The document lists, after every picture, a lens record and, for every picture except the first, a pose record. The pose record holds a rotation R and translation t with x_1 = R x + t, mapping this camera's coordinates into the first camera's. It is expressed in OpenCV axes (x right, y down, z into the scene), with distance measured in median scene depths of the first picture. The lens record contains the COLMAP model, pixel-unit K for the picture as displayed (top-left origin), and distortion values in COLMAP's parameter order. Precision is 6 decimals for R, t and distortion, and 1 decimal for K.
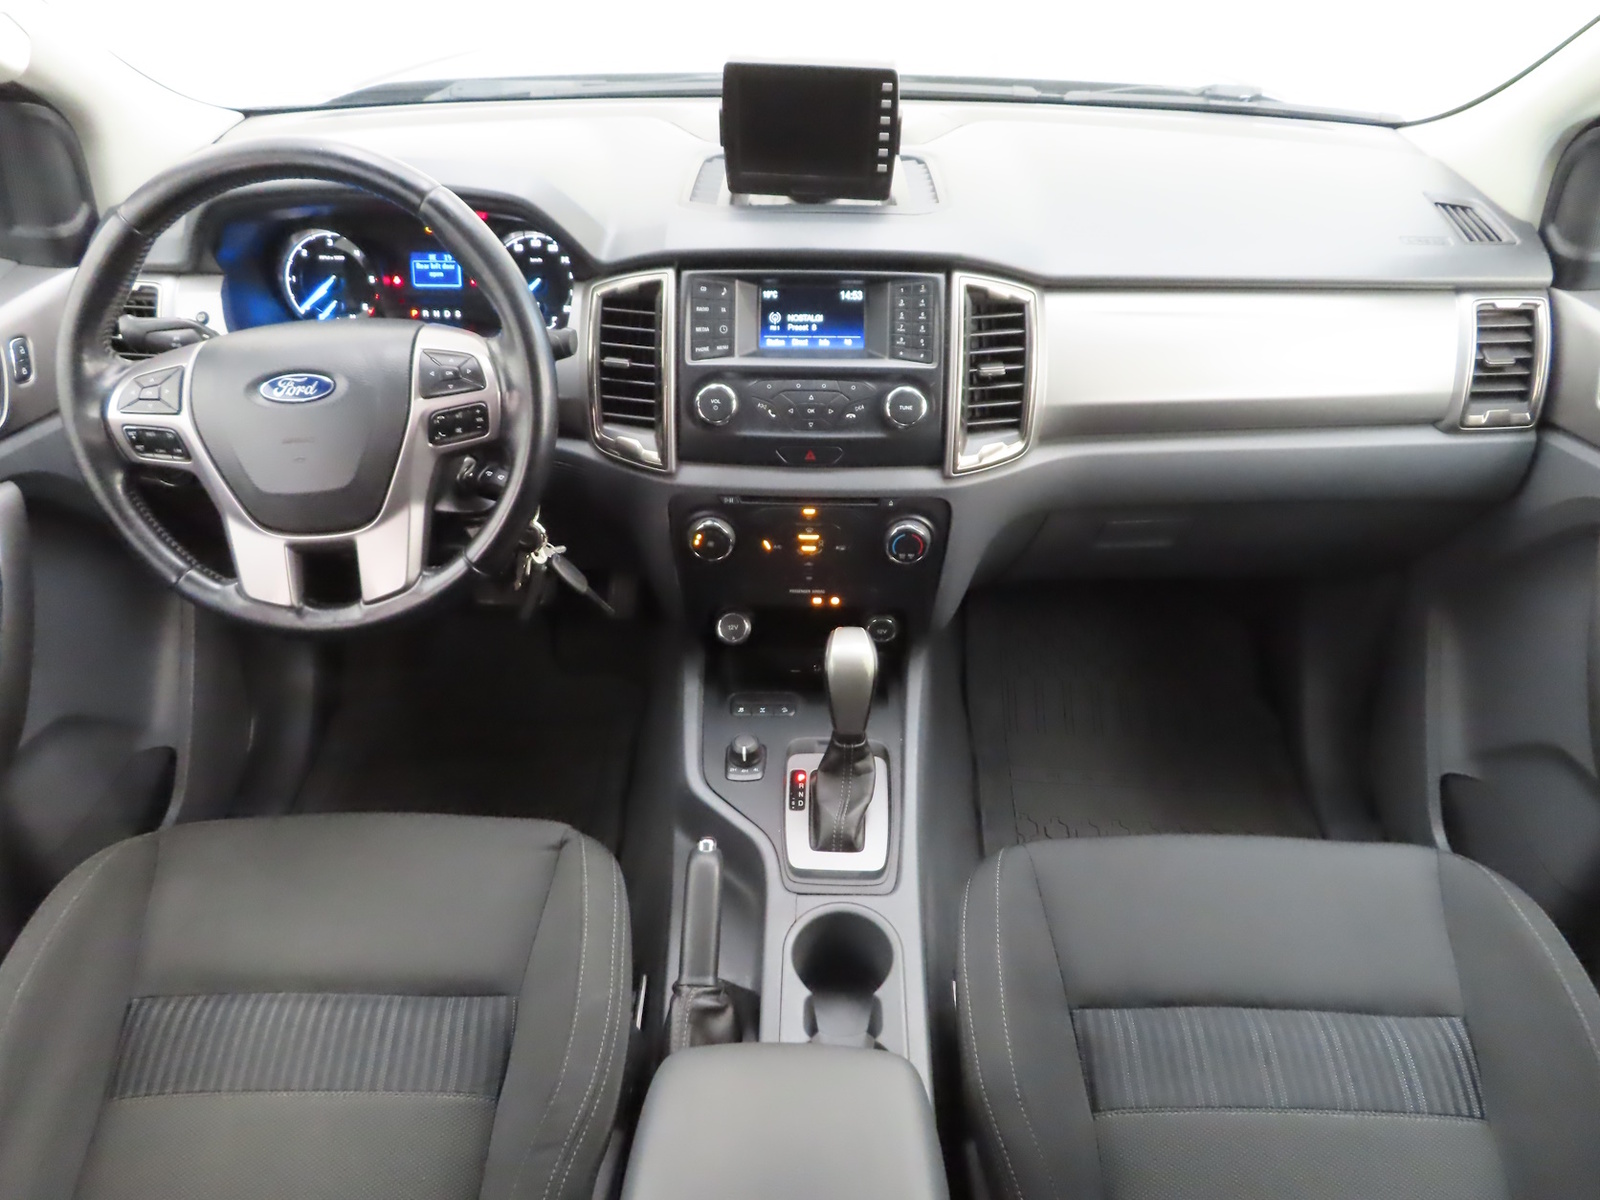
lens RADIAL K [[1148.0, 0, 800.0], [0, 1148.0, 600.0], [0, 0, 1]] dist [-0.015148, 0.007028]
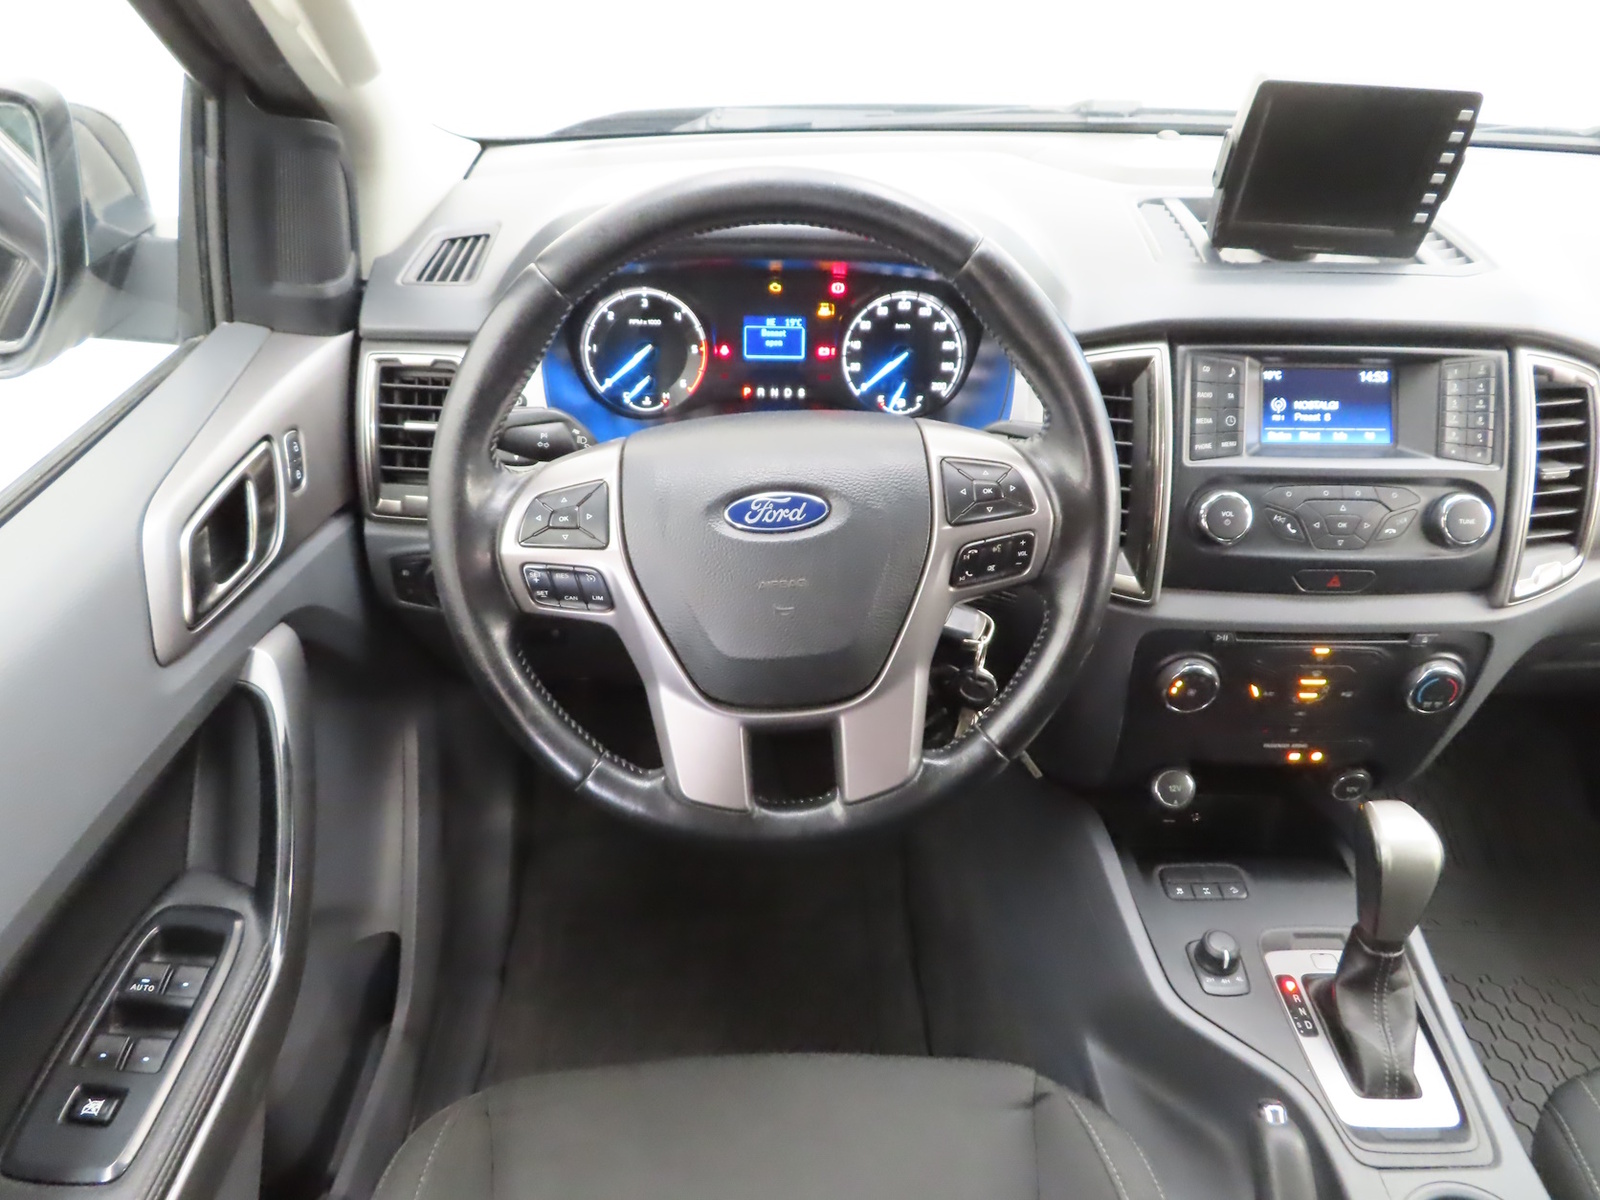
lens RADIAL K [[1148.0, 0, 800.0], [0, 1148.0, 600.0], [0, 0, 1]] dist [-0.015148, 0.007028]
pose [[0.998893, -0.008290, 0.046301, -0.386657], [0.009991, 0.999280, -0.036612, -0.087477], [-0.045964, 0.037034, 0.998256, 0.238947]]
